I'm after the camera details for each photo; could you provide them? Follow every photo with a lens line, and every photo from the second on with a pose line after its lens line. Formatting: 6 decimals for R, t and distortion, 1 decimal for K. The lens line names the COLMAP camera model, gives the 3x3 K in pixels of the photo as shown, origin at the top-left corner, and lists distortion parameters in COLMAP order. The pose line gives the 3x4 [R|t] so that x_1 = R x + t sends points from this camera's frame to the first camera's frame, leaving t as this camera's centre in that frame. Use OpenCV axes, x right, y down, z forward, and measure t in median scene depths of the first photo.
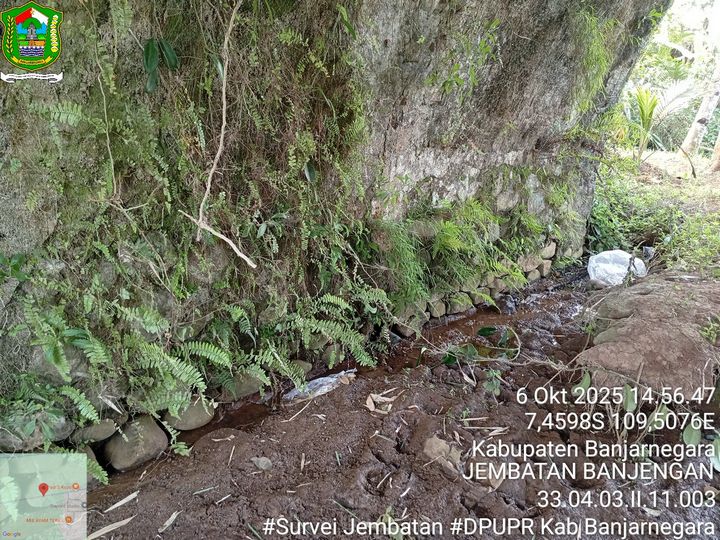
lens RADIAL K [[550.8, 0, 358.3], [0, 550.8, 271.7], [0, 0, 1]] dist [0.103772, -0.215608]
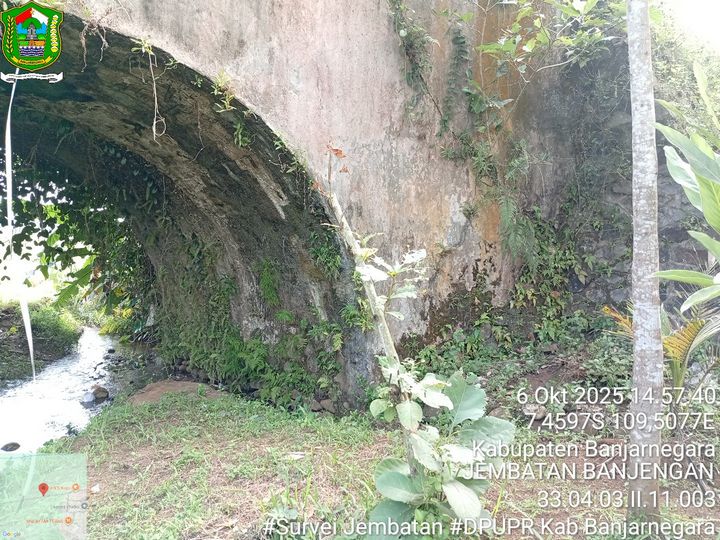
lens RADIAL K [[550.8, 0, 358.3], [0, 550.8, 271.7], [0, 0, 1]] dist [0.103772, -0.215608]
pose [[-0.114031, -0.006287, -0.993457, 3.057761], [-0.298832, 0.953887, 0.028264, -0.748001], [0.947468, 0.300100, -0.110651, 1.979638]]
